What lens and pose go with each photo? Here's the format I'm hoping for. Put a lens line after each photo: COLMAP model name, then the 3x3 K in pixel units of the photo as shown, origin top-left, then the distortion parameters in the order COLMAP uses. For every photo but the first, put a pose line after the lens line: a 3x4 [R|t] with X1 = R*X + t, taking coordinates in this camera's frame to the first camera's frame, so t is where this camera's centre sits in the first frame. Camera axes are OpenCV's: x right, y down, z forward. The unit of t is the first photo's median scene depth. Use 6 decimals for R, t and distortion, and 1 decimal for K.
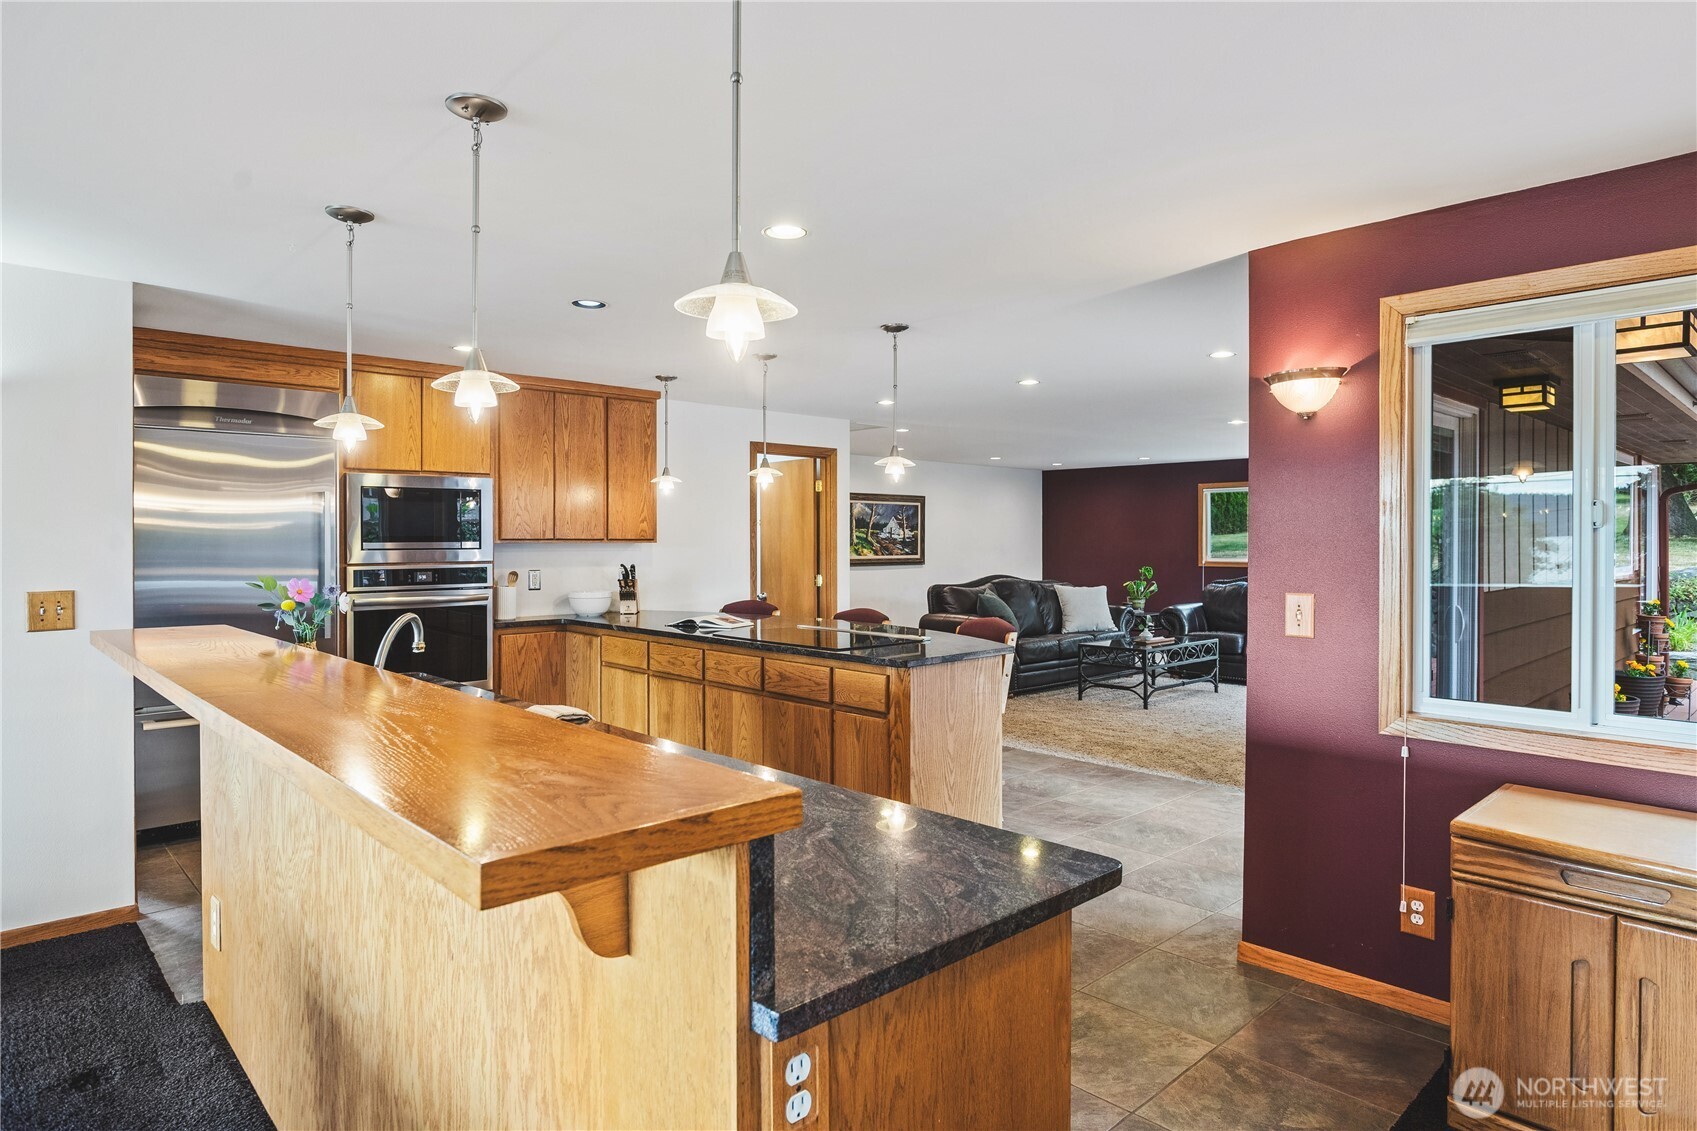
lens RADIAL K [[974.0, 0, 843.8], [0, 974.0, 547.2], [0, 0, 1]] dist [-0.023129, 0.000165]
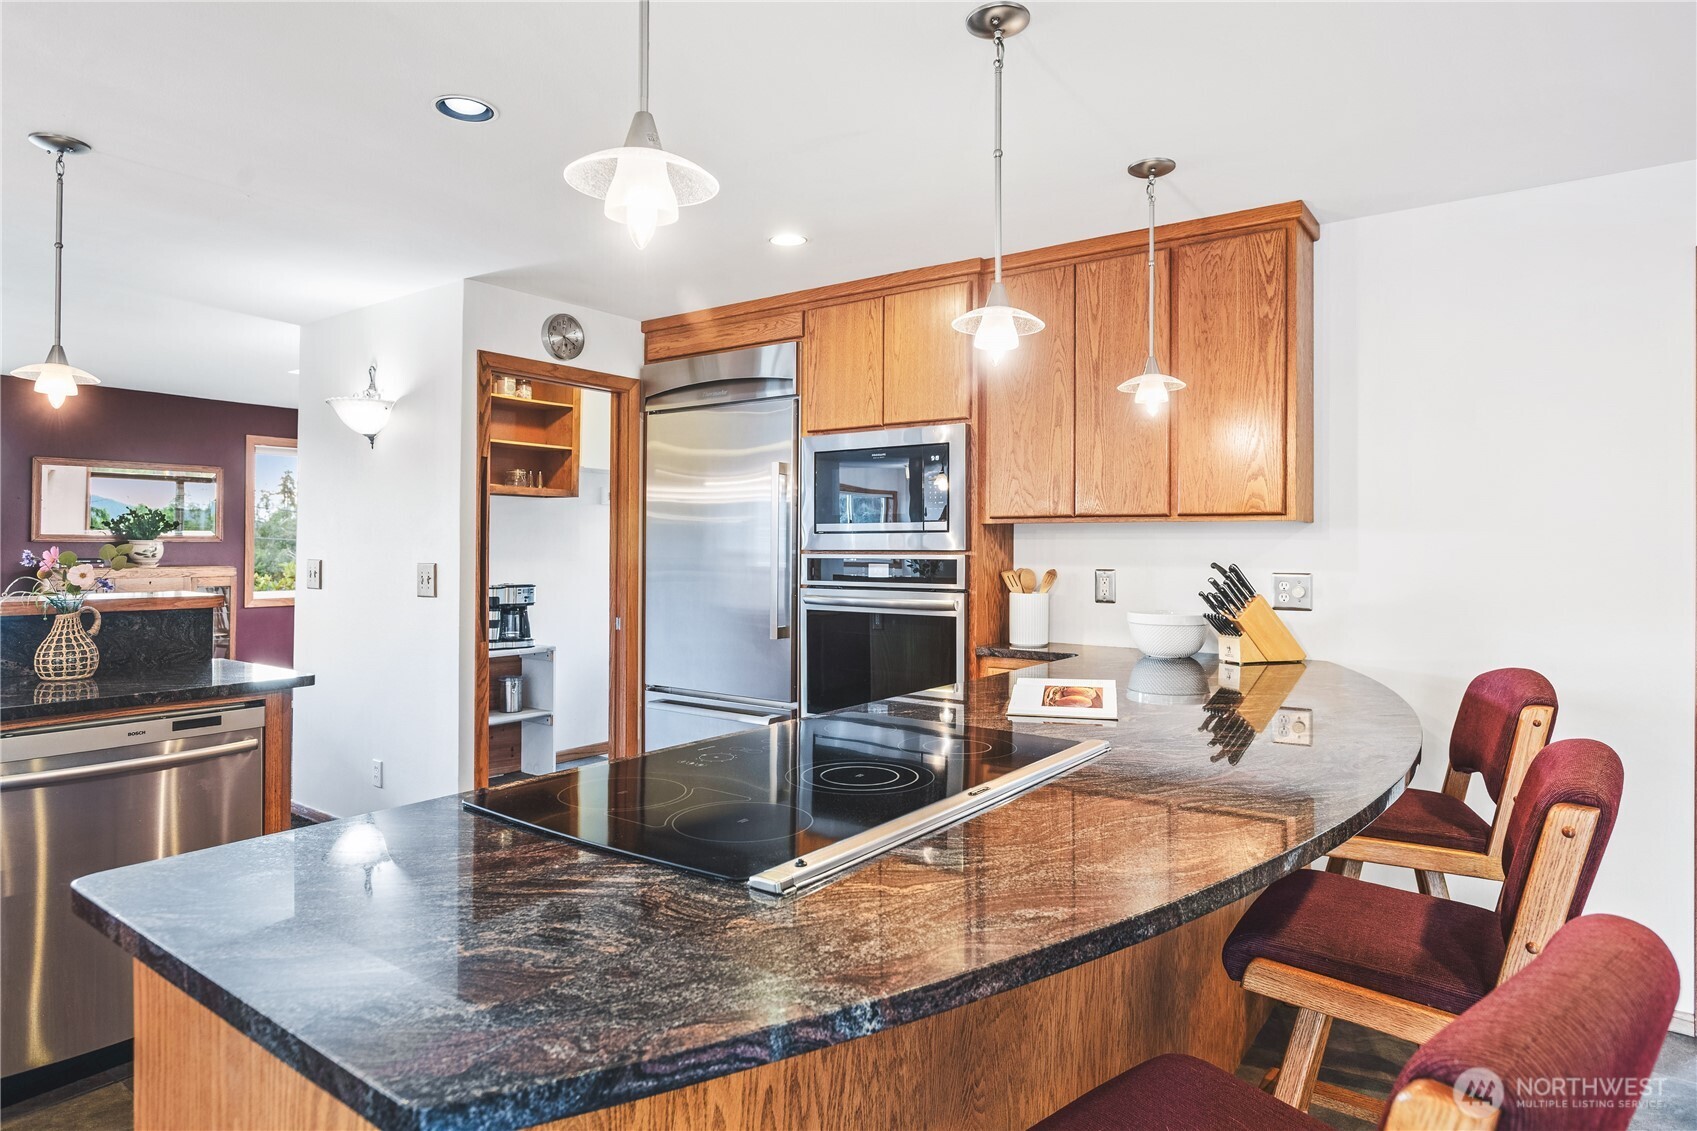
lens RADIAL K [[974.0, 0, 843.8], [0, 974.0, 547.2], [0, 0, 1]] dist [-0.023129, 0.000165]
pose [[0.185743, 0.001554, -0.982597, 0.233082], [-0.014762, 0.999890, -0.001209, 0.012276], [0.982487, 0.014730, 0.185746, 0.702915]]
